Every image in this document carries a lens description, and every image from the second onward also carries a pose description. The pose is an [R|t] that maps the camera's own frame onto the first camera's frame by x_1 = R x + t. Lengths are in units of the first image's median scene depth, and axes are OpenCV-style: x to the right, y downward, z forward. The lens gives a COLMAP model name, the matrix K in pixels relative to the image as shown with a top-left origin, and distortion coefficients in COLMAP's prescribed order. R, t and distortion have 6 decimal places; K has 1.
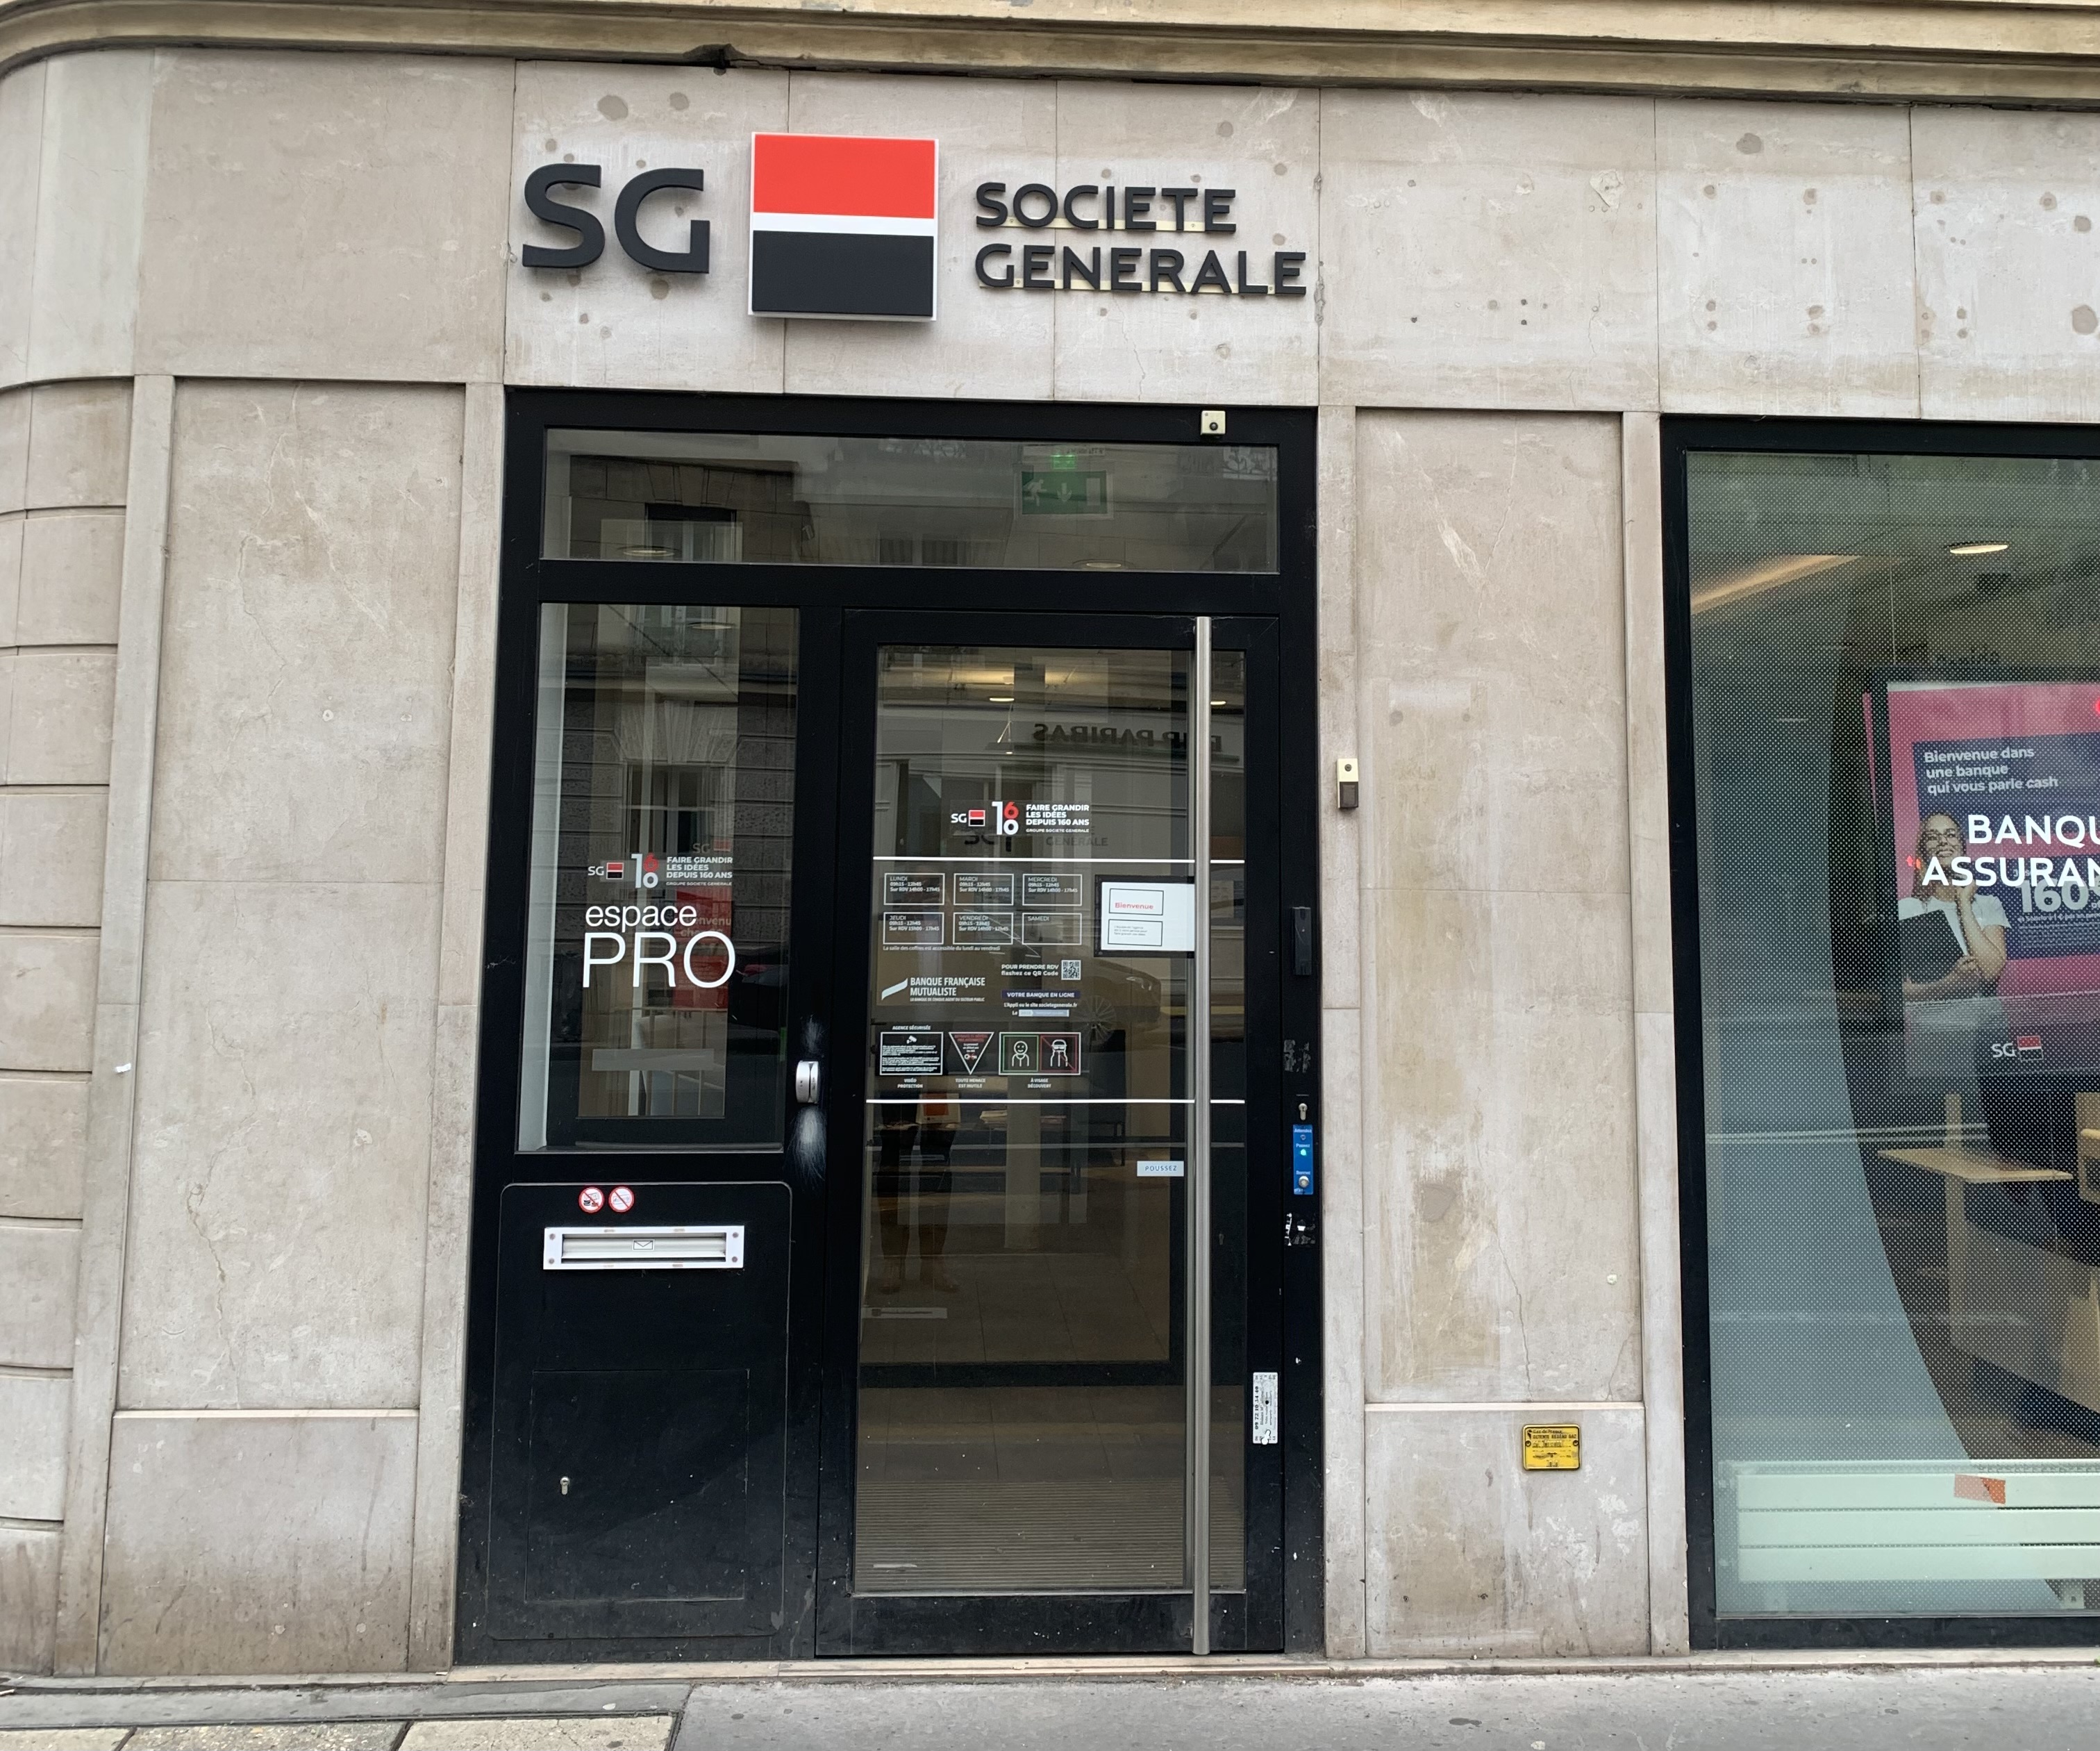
lens RADIAL K [[2182.9, 0, 1063.1], [0, 2182.9, 632.6], [0, 0, 1]] dist [0.011422, 0.000000]
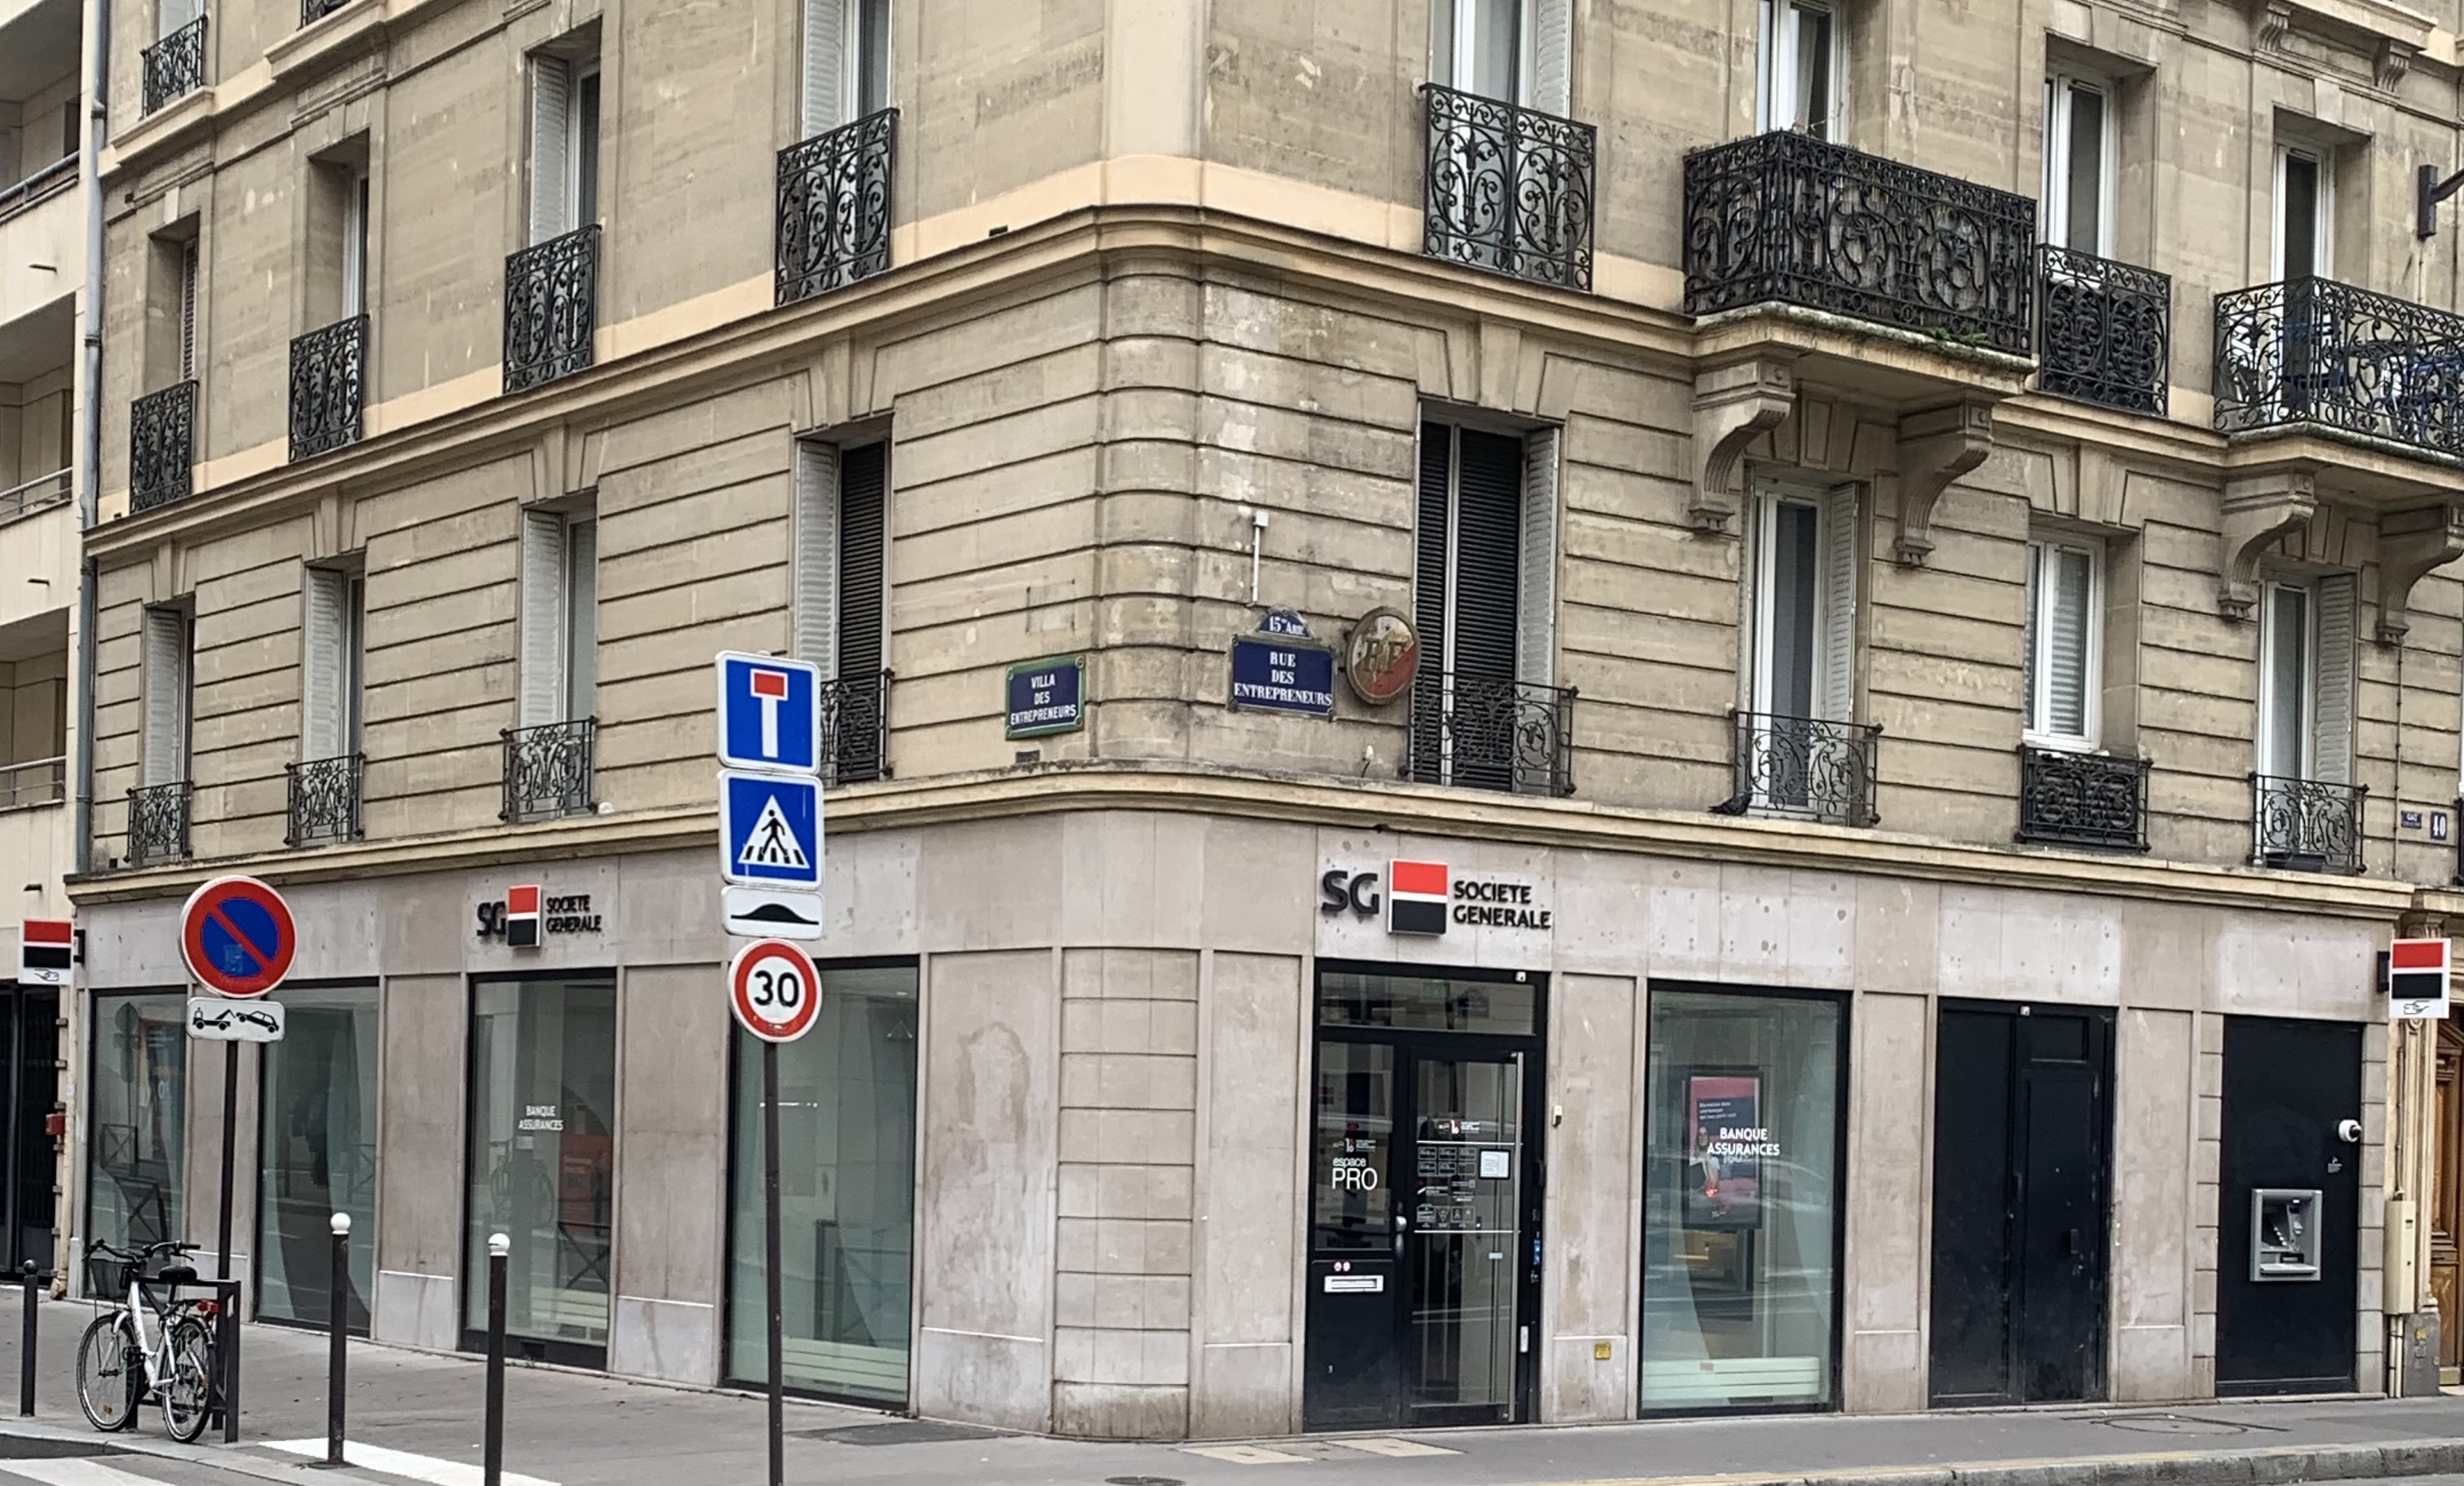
lens RADIAL K [[3484.5, 0, 1289.4], [0, 3484.5, 1077.6], [0, 0, 1]] dist [0.177103, 0.000000]
pose [[0.826840, 0.020119, 0.562077, -2.572490], [-0.085396, 0.992264, 0.090104, -0.337660], [-0.555916, -0.122501, 0.822162, -2.360344]]
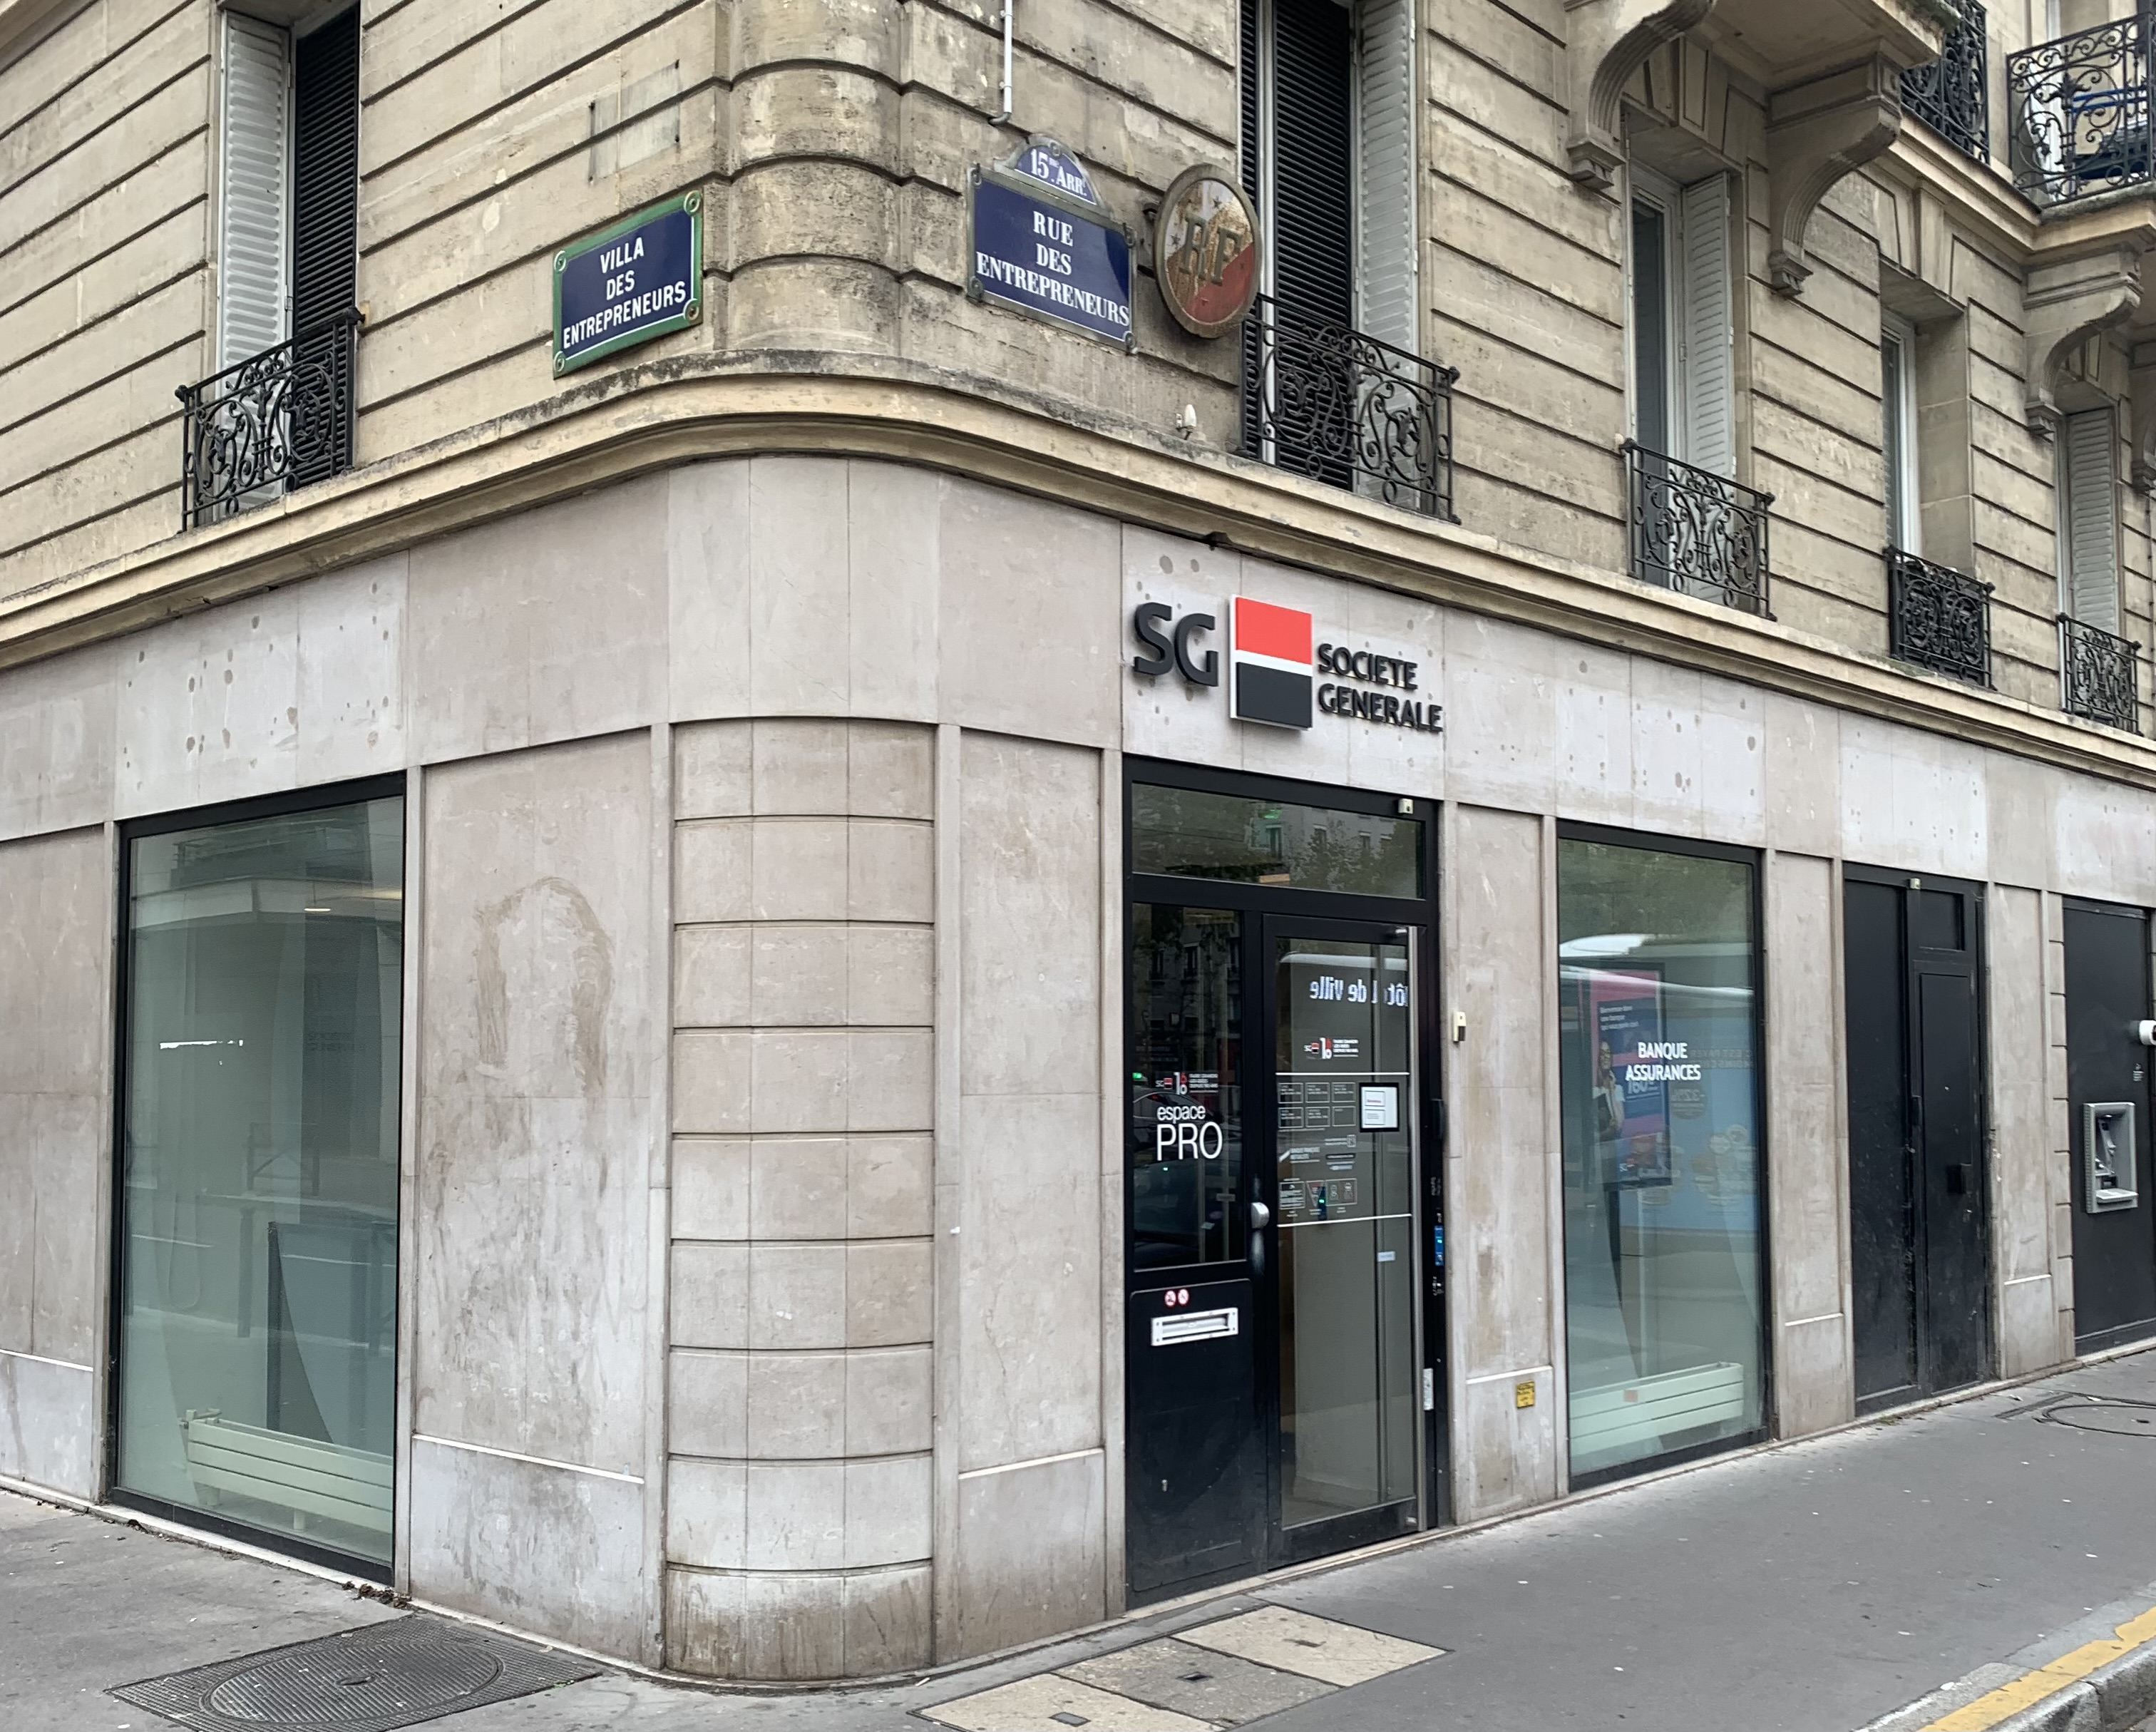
lens RADIAL K [[2167.3, 0, 1082.4], [0, 2167.3, 931.1], [0, 0, 1]] dist [0.079430, 0.000000]
pose [[0.737042, 0.031556, 0.675109, -1.240762], [-0.073038, 0.996778, 0.033147, -0.040002], [-0.671888, -0.073739, 0.736973, -0.050443]]
